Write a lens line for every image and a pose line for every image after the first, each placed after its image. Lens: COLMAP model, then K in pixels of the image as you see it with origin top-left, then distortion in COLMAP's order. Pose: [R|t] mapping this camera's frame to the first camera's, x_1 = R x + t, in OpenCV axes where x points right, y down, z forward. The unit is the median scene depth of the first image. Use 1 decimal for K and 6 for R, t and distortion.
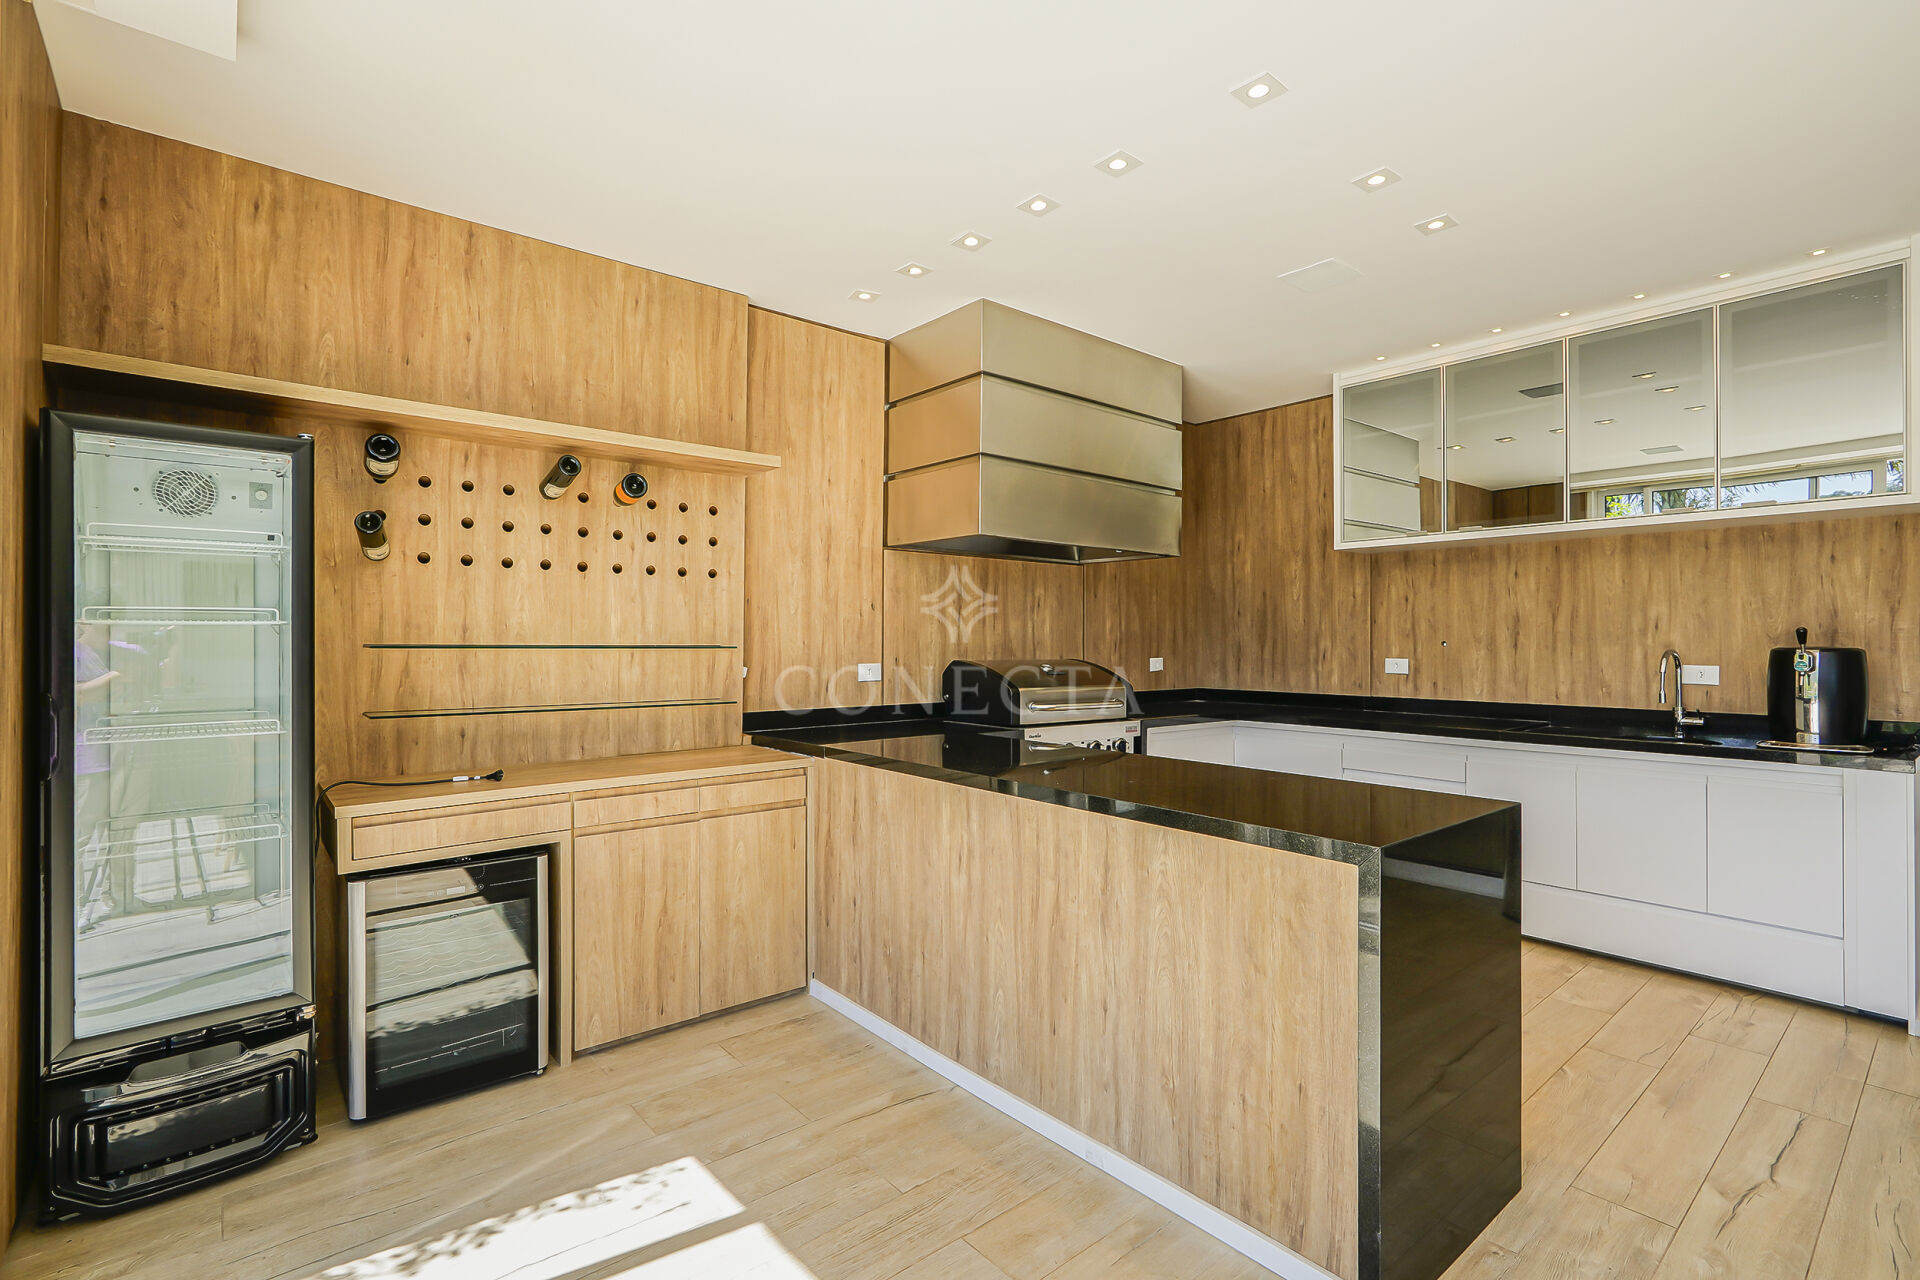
lens RADIAL K [[881.6, 0, 966.3], [0, 881.6, 599.1], [0, 0, 1]] dist [-0.020656, 0.013559]
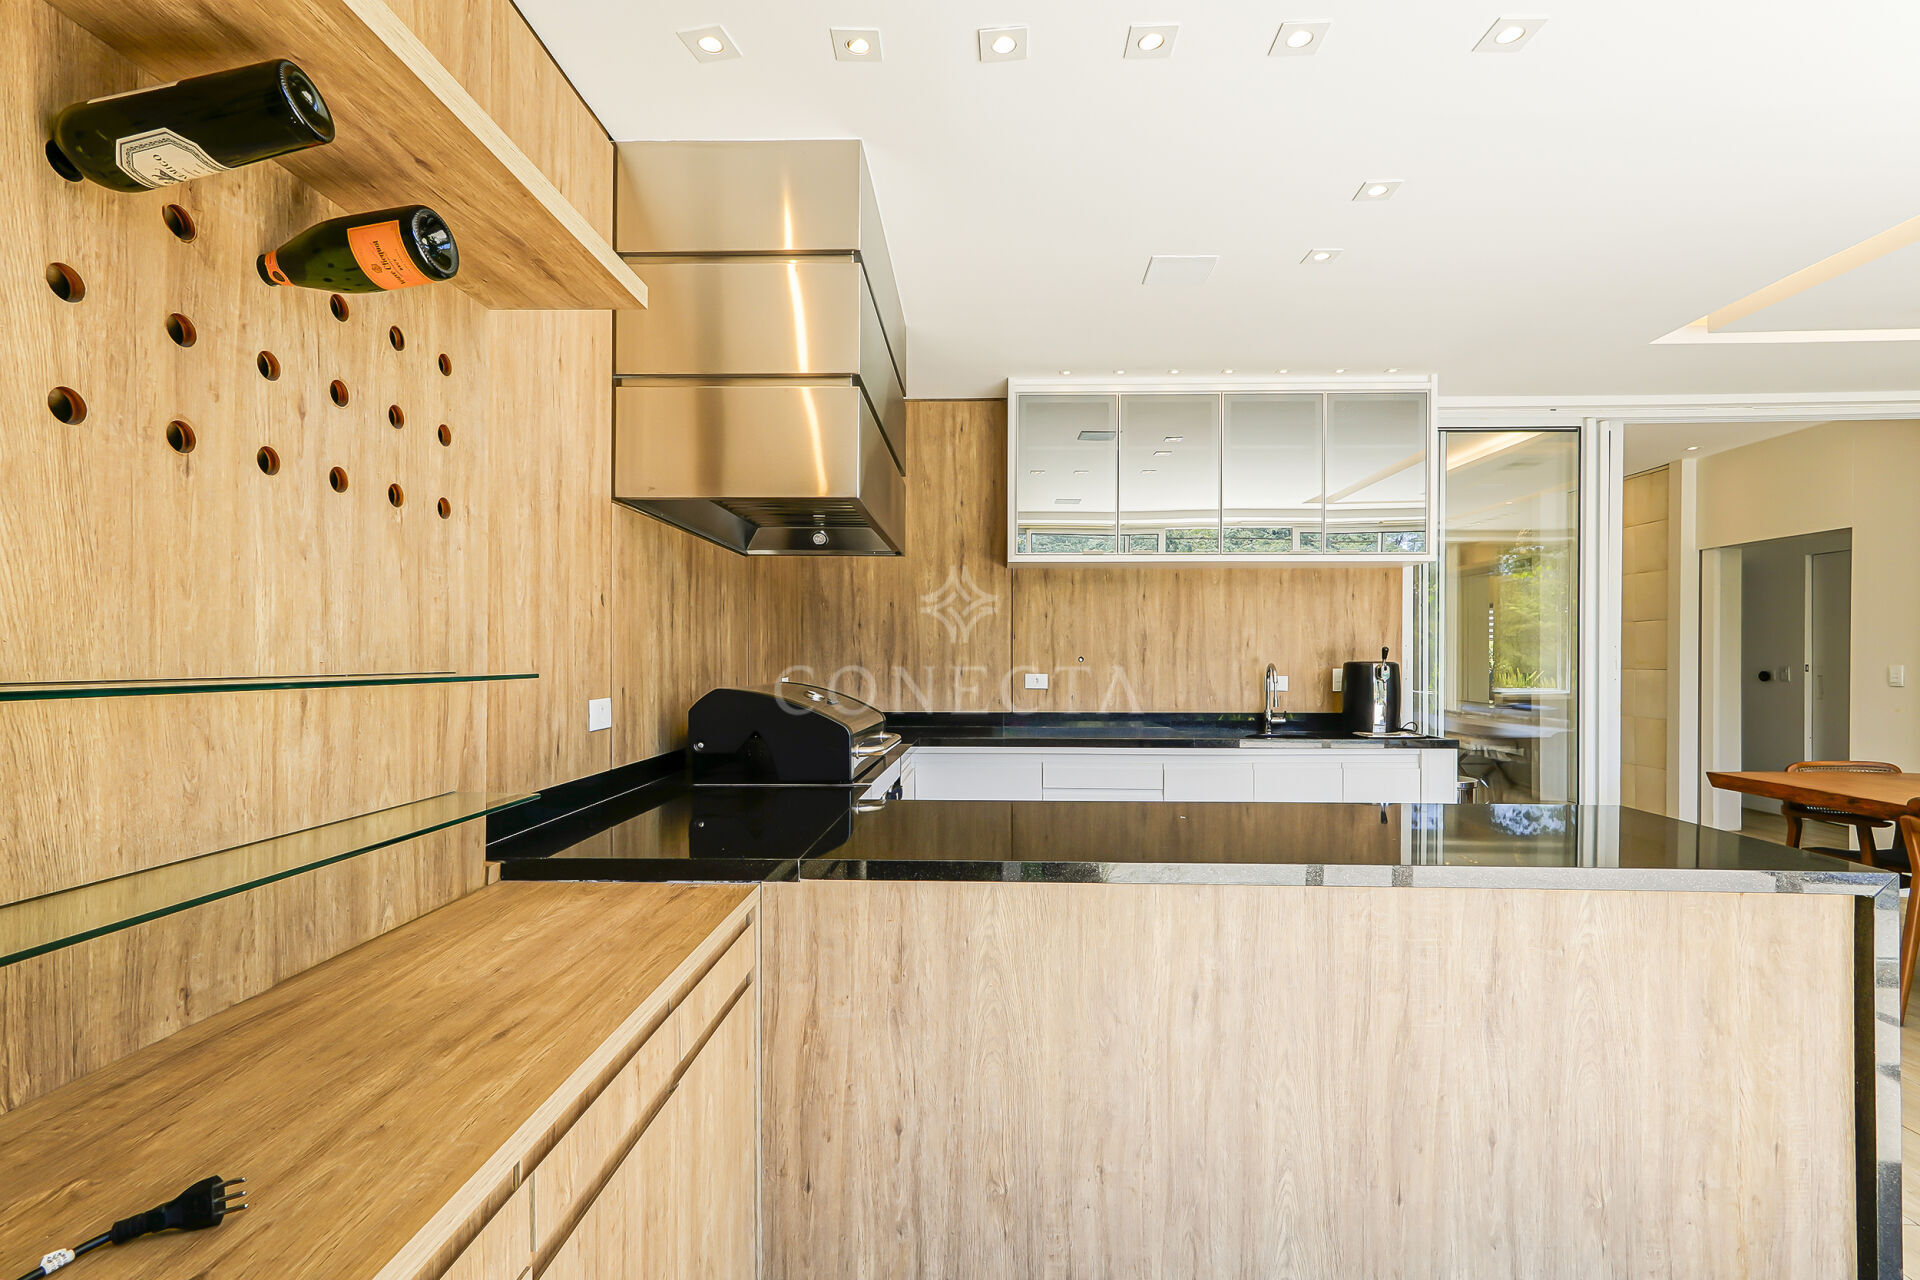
lens RADIAL K [[881.6, 0, 955.9], [0, 881.6, 644.6], [0, 0, 1]] dist [-0.020656, 0.013559]
pose [[0.674653, 0.007363, 0.738099, -0.436836], [-0.033853, 0.999207, 0.020975, 0.021375], [-0.737359, -0.039138, 0.674367, 0.515232]]
